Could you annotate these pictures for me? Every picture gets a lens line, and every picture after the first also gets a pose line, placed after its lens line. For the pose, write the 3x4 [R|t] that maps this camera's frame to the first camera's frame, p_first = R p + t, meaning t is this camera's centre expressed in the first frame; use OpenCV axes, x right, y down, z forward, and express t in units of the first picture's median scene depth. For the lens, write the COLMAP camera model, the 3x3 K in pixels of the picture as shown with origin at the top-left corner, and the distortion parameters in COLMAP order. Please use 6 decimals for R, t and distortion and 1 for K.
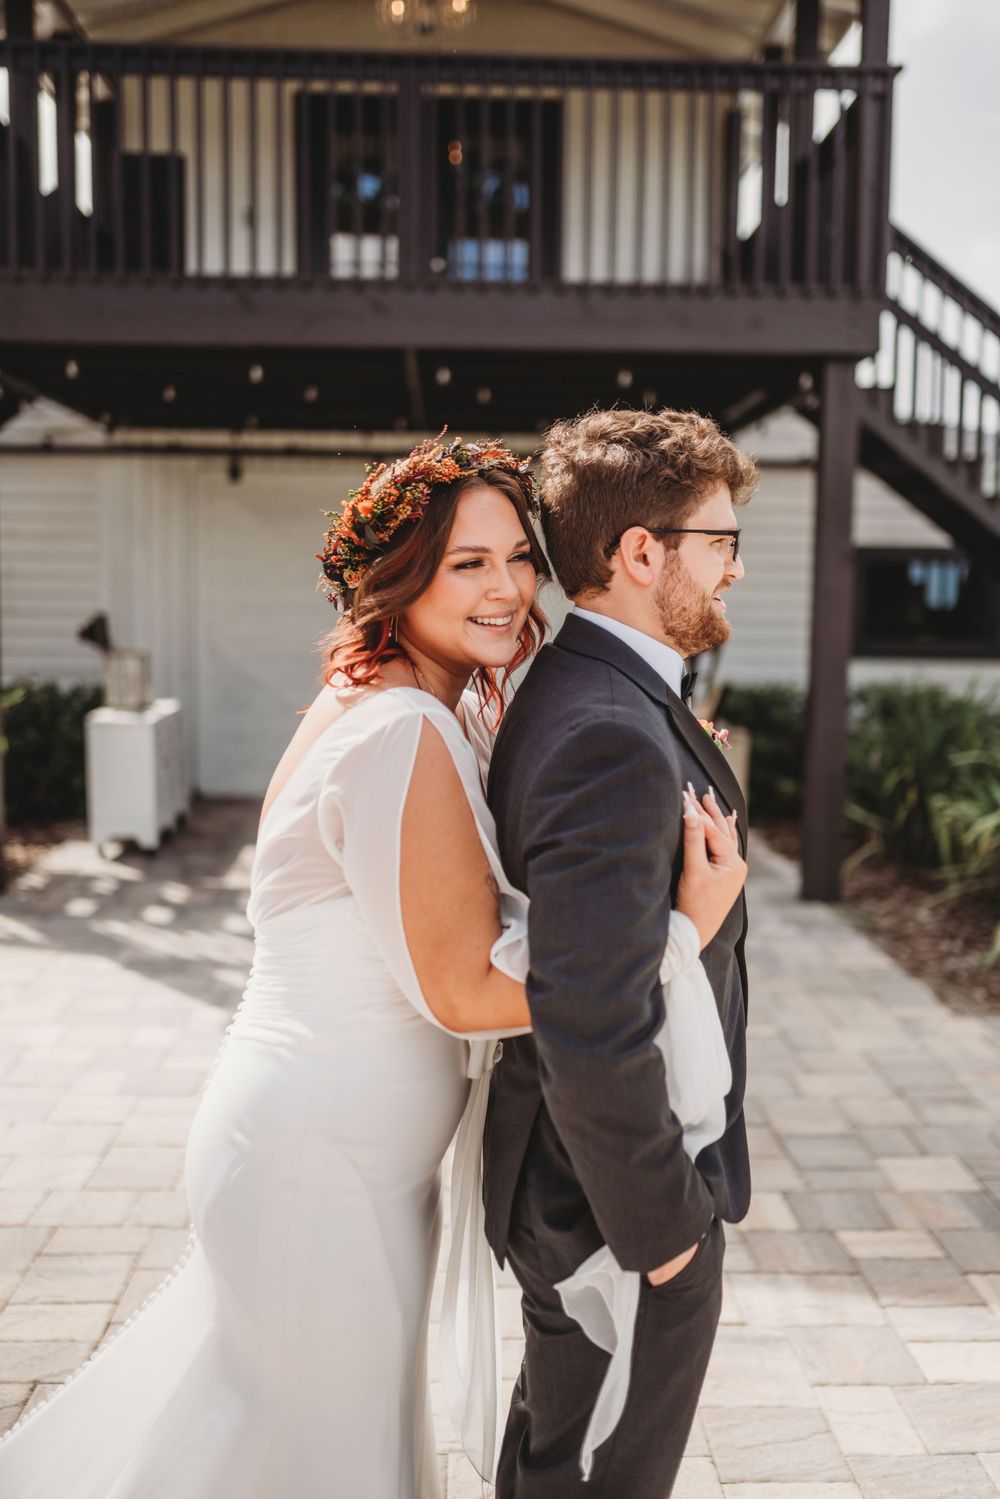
lens RADIAL K [[1579.4, 0, 500.5], [0, 1579.4, 749.4], [0, 0, 1]] dist [-0.004217, 0.000000]
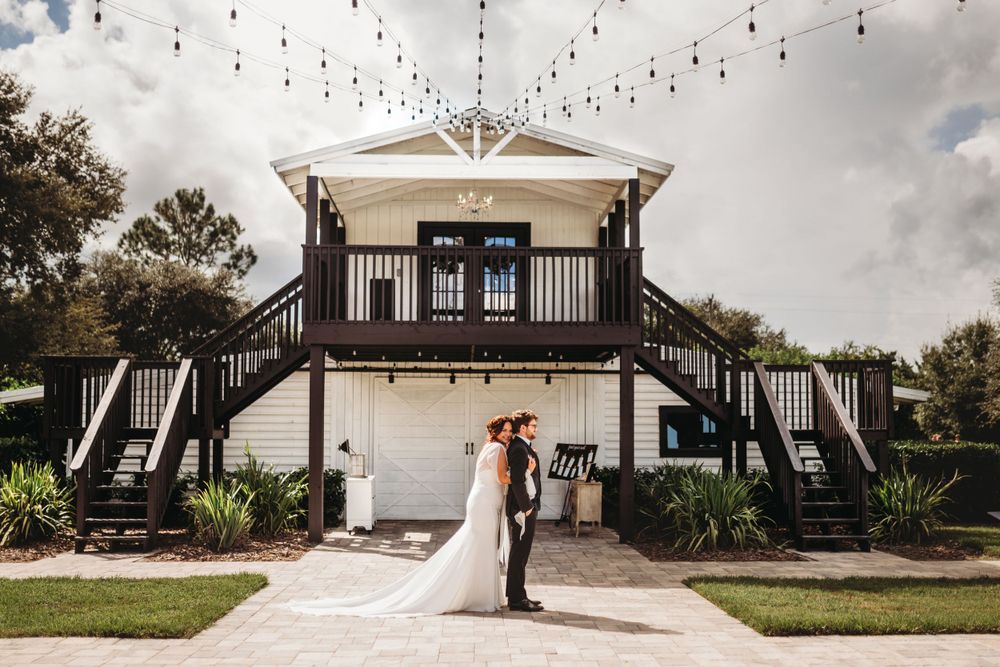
lens RADIAL K [[1053.6, 0, 499.5], [0, 1053.6, 335.4], [0, 0, 1]] dist [-0.004217, 0.000000]
pose [[0.999982, -0.005094, -0.003224, -0.004052], [0.004411, 0.982780, -0.184725, 0.080617], [0.004110, 0.184707, 0.982785, -0.866245]]
